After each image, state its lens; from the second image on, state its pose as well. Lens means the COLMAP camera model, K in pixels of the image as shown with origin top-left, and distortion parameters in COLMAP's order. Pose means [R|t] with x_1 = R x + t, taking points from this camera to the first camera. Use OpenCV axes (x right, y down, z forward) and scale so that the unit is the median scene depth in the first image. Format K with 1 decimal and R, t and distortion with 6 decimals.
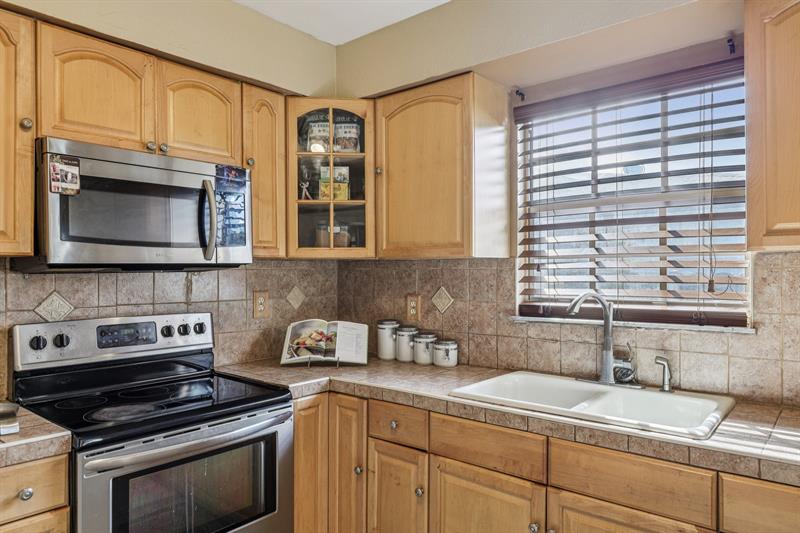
lens RADIAL K [[538.5, 0, 399.5], [0, 538.5, 269.2], [0, 0, 1]] dist [0.000649, -0.000231]
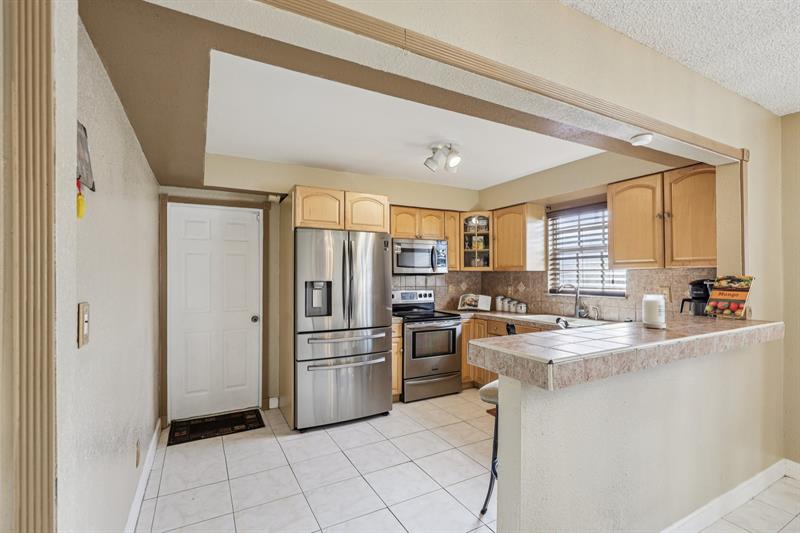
lens RADIAL K [[365.8, 0, 400.6], [0, 365.8, 272.2], [0, 0, 1]] dist [-0.002100, -0.000153]
pose [[0.928927, 0.000276, -0.370264, 0.210772], [-0.002644, 0.999979, -0.005888, -0.002606], [0.370255, 0.006448, 0.928908, -0.888622]]
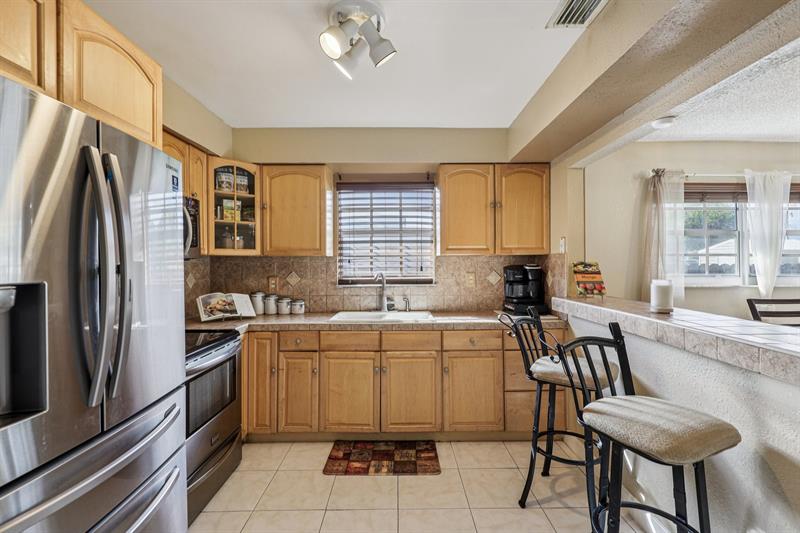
lens RADIAL K [[365.8, 0, 403.6], [0, 365.8, 262.9], [0, 0, 1]] dist [-0.002100, -0.000153]
pose [[0.764576, 0.000217, 0.644533, -0.488661], [-0.000209, 1.000000, -0.000089, 0.003171], [-0.644533, -0.000066, 0.764576, -0.224003]]
